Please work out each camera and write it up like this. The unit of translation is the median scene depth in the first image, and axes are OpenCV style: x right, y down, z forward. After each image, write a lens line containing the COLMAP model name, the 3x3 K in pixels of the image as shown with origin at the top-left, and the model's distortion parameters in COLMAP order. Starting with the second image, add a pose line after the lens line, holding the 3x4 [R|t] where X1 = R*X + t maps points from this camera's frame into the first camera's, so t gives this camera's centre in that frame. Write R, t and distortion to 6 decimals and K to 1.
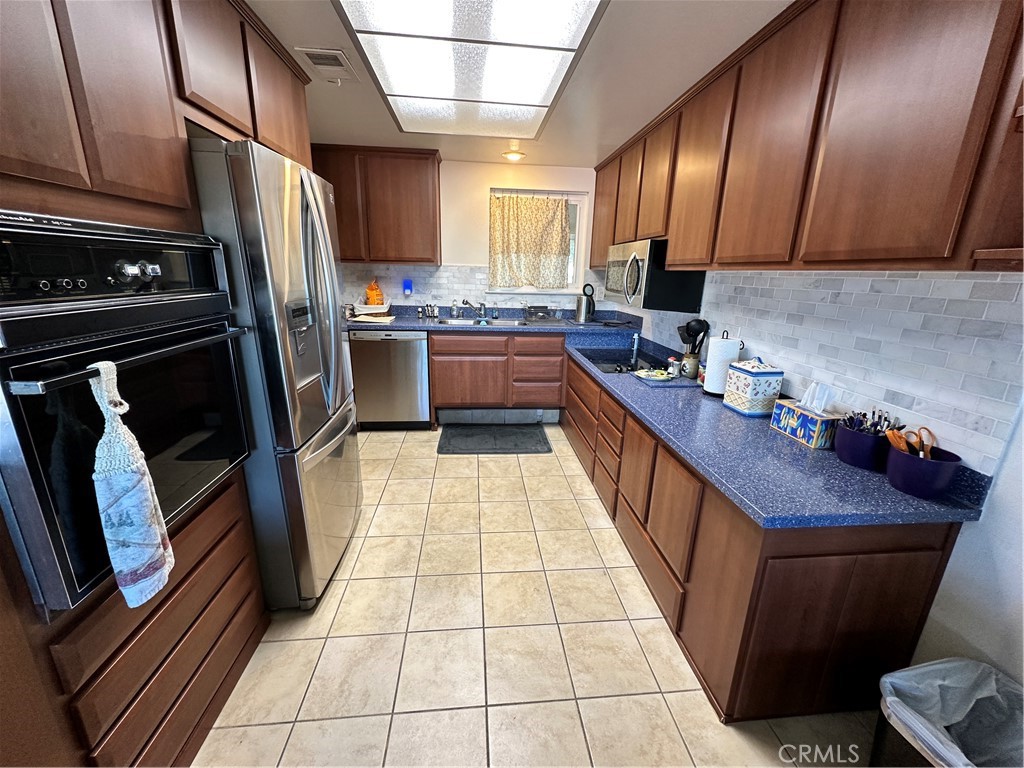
lens RADIAL K [[407.8, 0, 511.1], [0, 407.8, 382.1], [0, 0, 1]] dist [-0.006626, 0.000800]
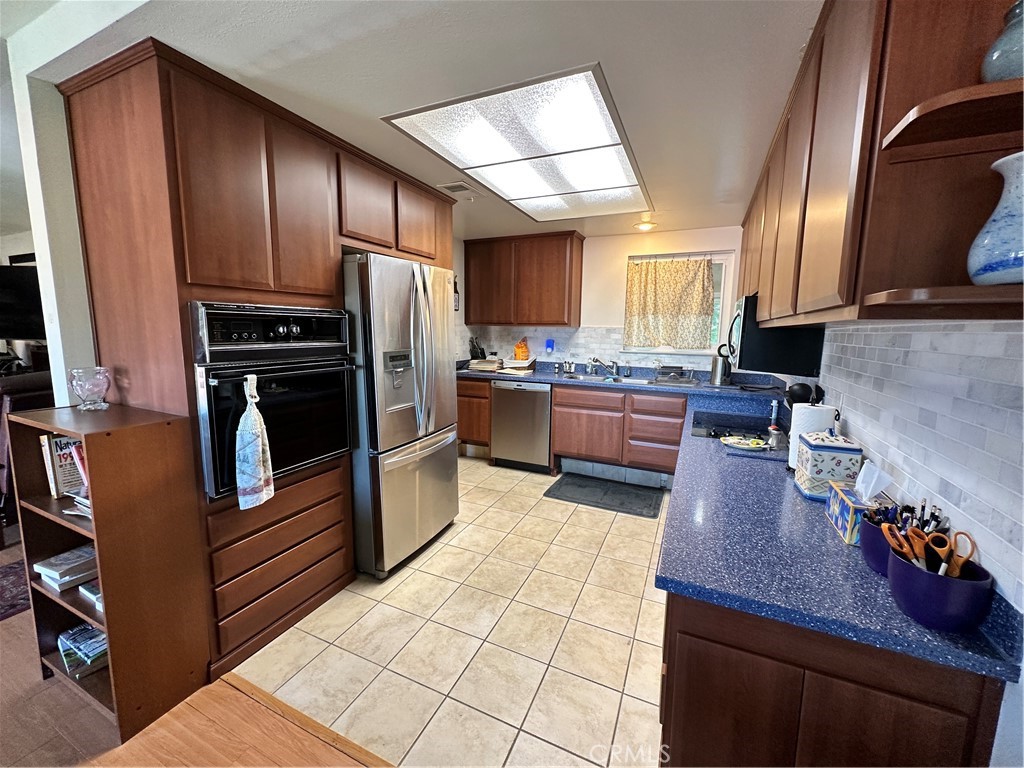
lens RADIAL K [[407.8, 0, 510.6], [0, 407.8, 381.6], [0, 0, 1]] dist [-0.006626, 0.000800]
pose [[0.864350, 0.052472, -0.500146, 0.444442], [-0.126713, 0.985177, -0.115627, 0.021961], [0.486666, 0.163317, 0.858187, -0.031960]]
